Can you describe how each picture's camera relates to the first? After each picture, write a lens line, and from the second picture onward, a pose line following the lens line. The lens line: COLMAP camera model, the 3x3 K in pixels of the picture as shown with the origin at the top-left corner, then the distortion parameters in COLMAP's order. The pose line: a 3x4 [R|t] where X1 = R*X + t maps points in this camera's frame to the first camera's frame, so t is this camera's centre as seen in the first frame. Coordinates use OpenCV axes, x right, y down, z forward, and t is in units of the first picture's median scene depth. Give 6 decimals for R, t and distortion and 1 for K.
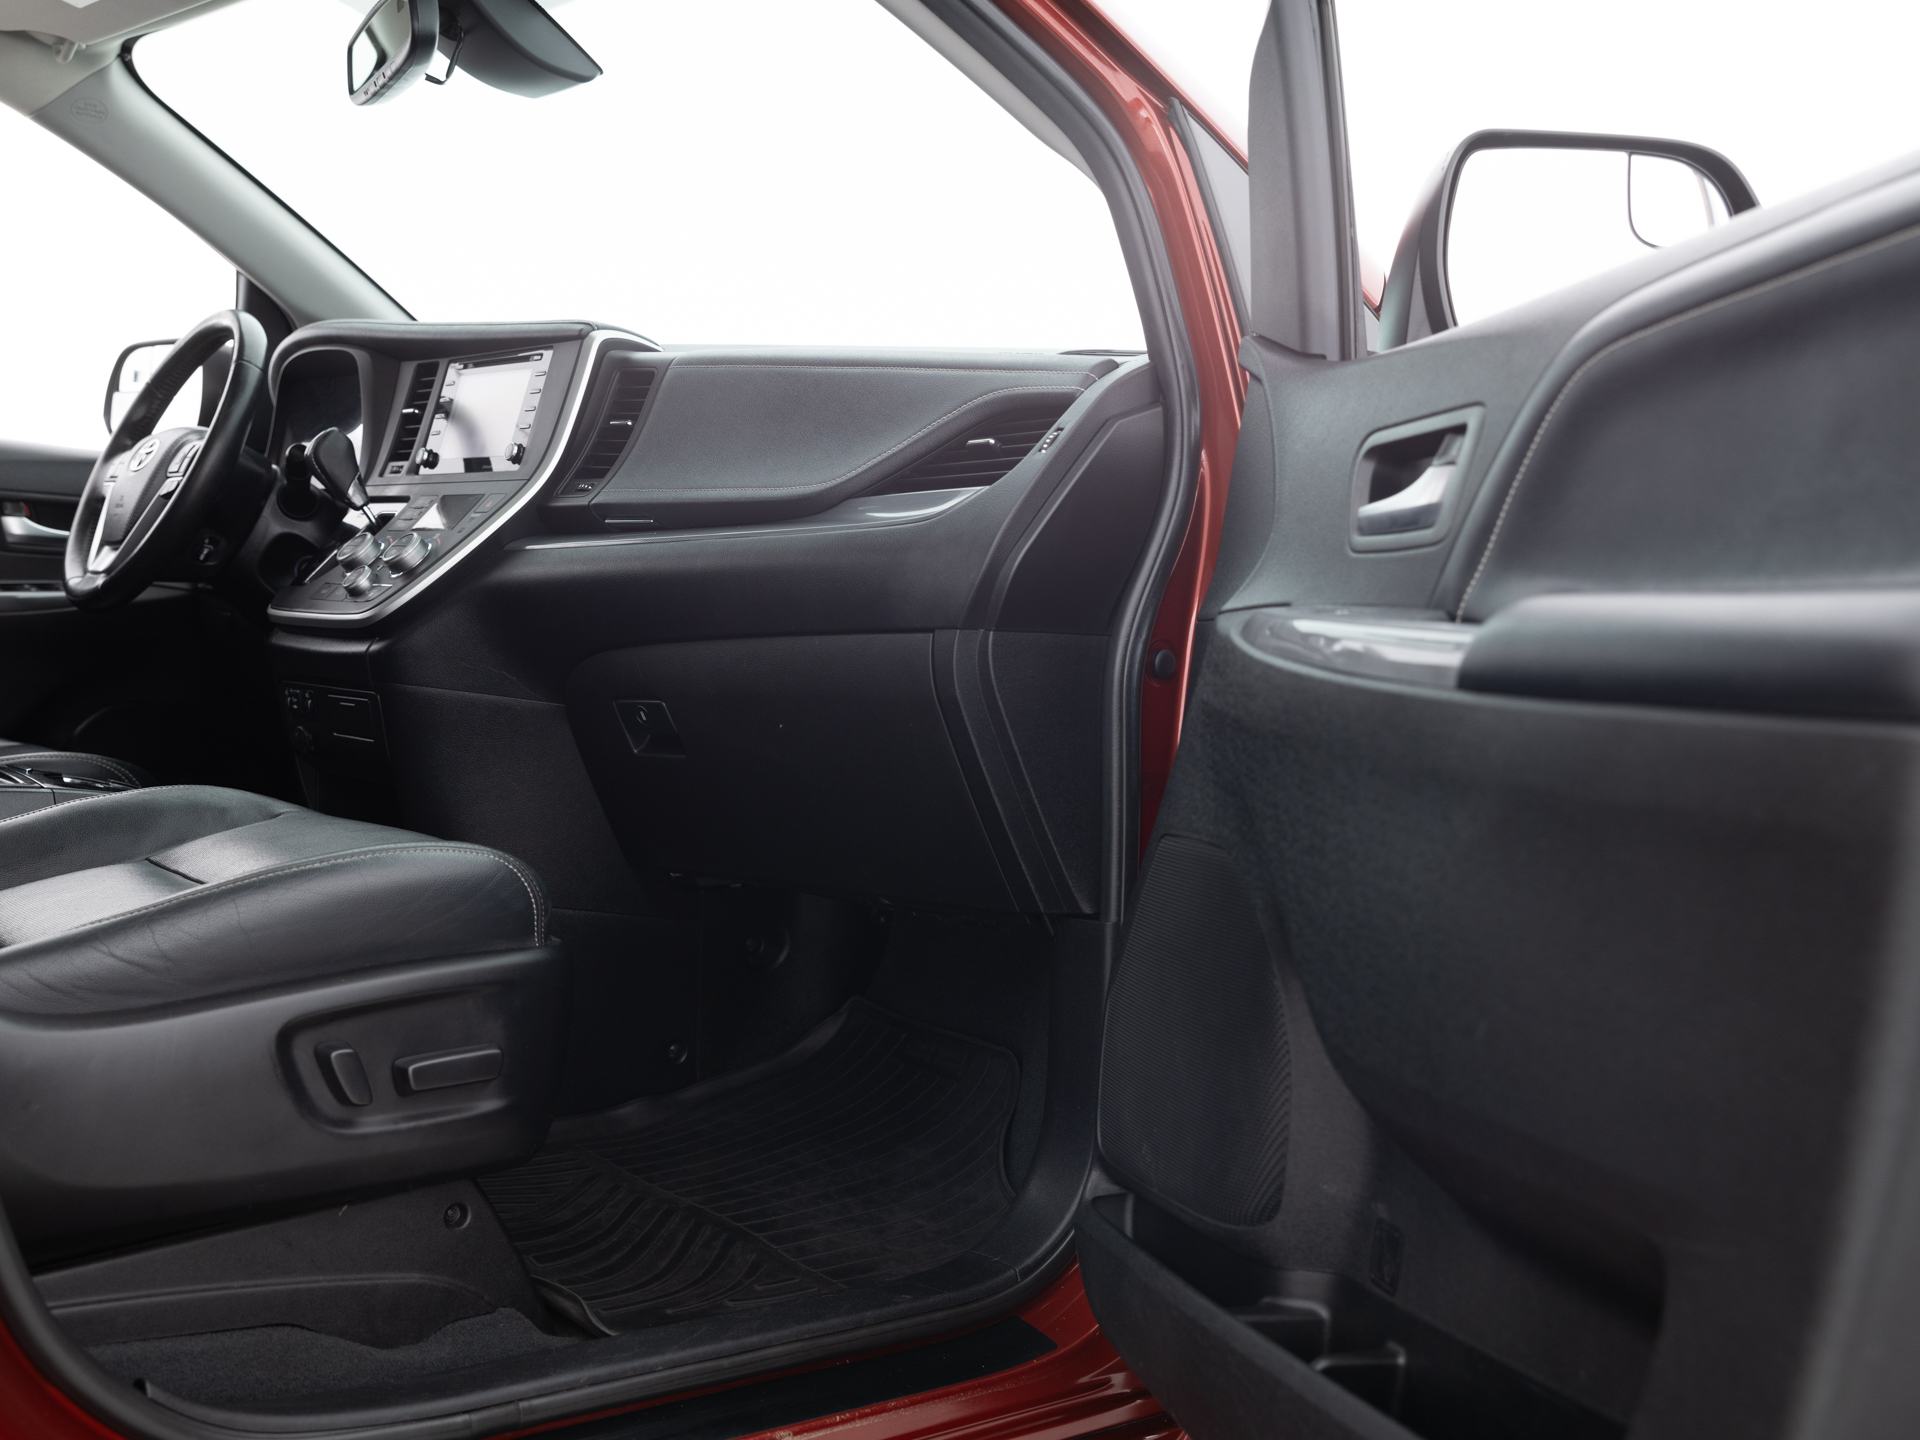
lens RADIAL K [[1999.4, 0, 960.1], [0, 1999.4, 727.8], [0, 0, 1]] dist [-0.001933, 0.000000]
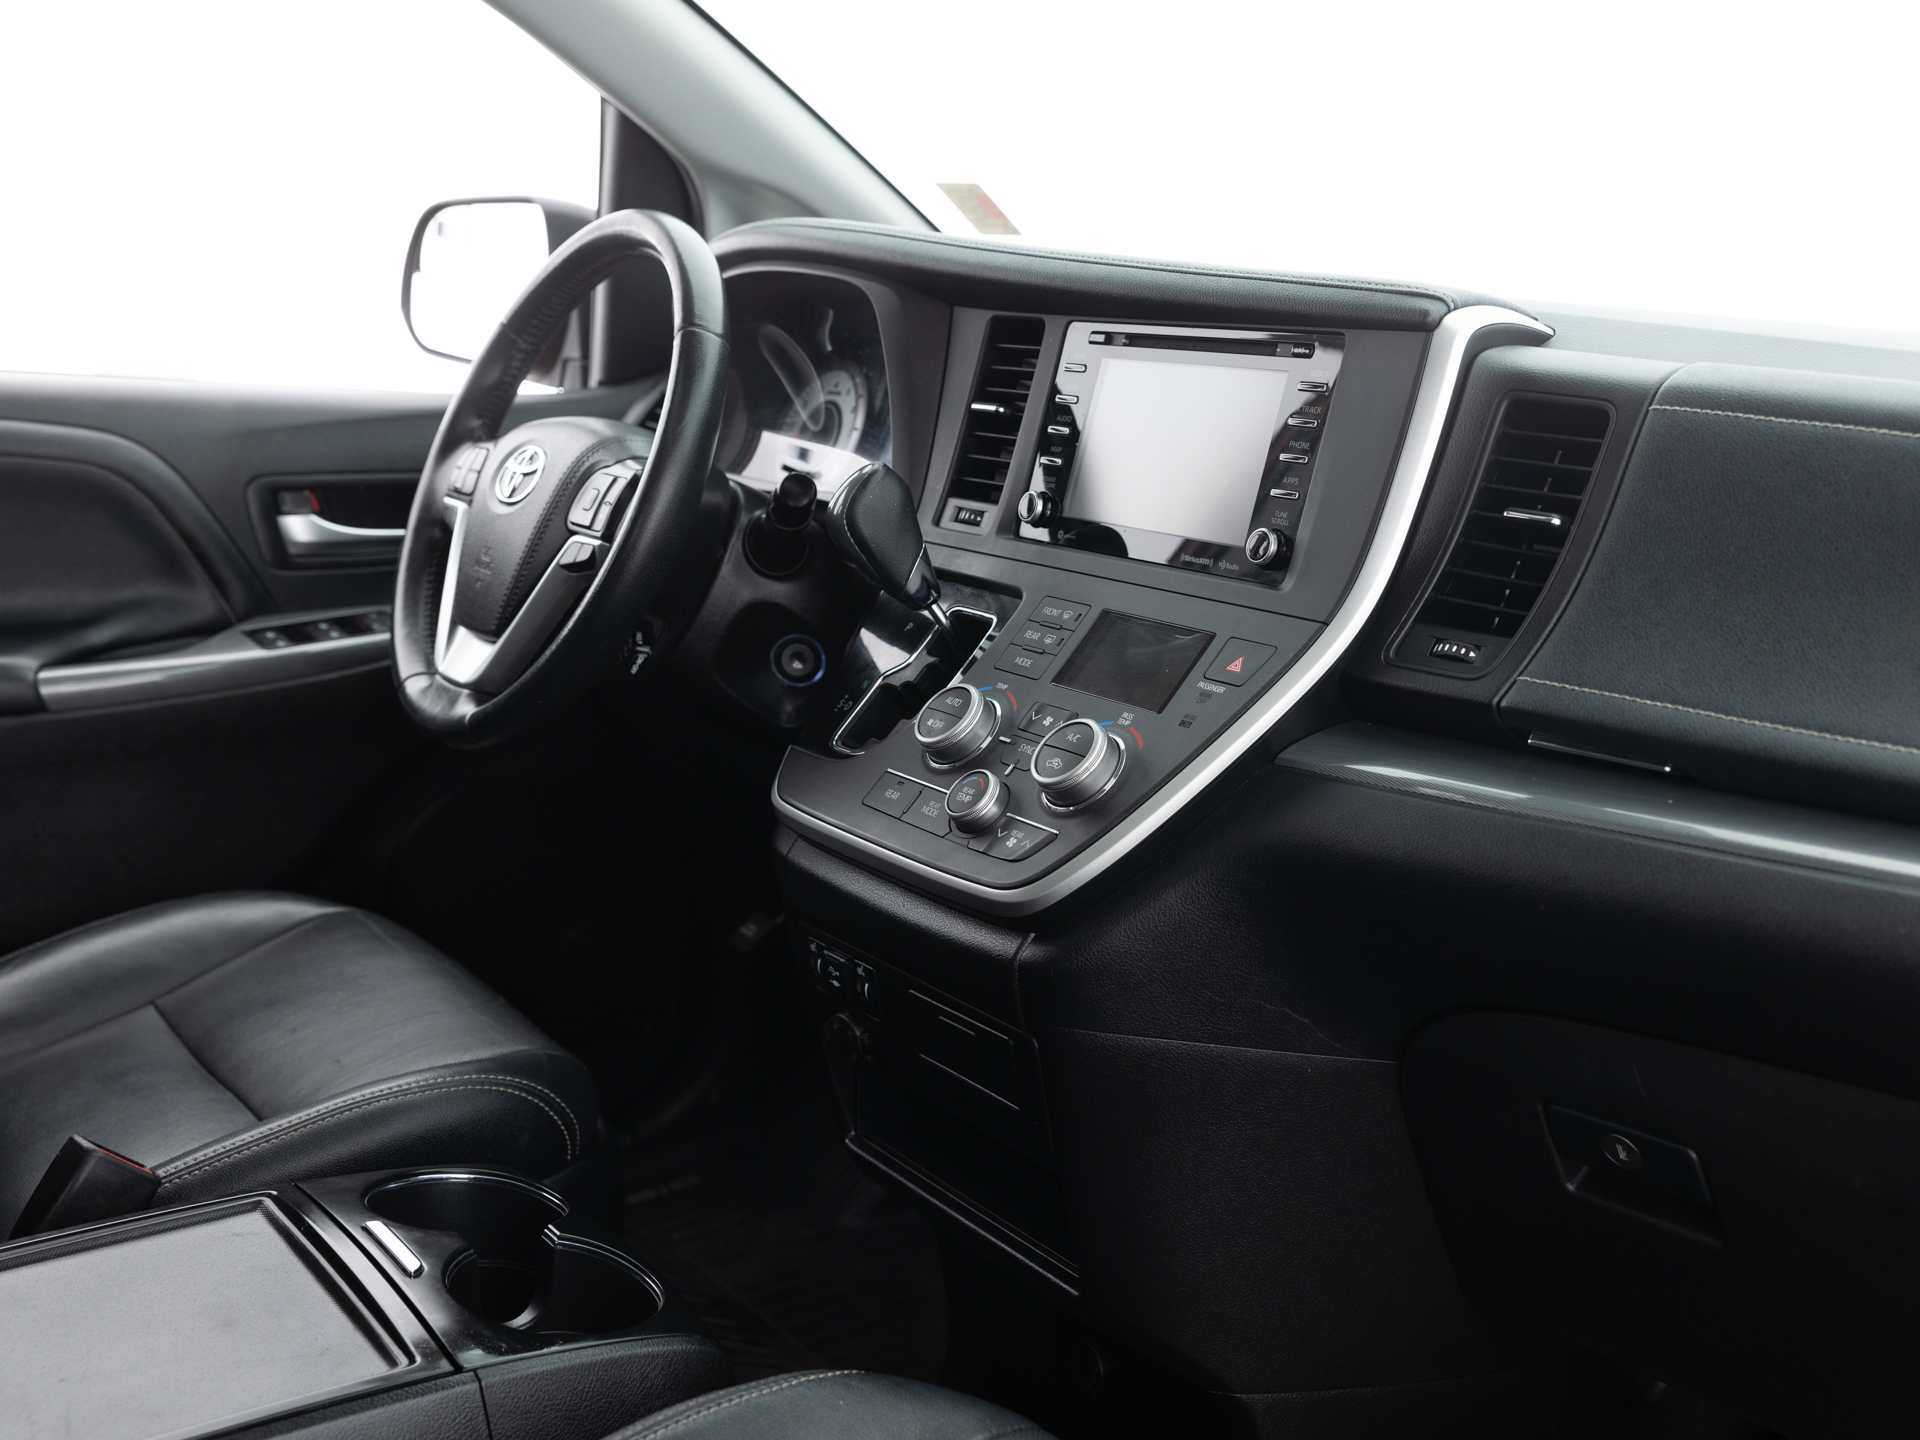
lens RADIAL K [[1999.4, 0, 957.1], [0, 1999.4, 713.8], [0, 0, 1]] dist [-0.001933, 0.000000]
pose [[0.994890, -0.000441, -0.100961, -0.228142], [0.015686, 0.988523, 0.150256, -0.158443], [0.099736, -0.151072, 0.983479, 0.437924]]
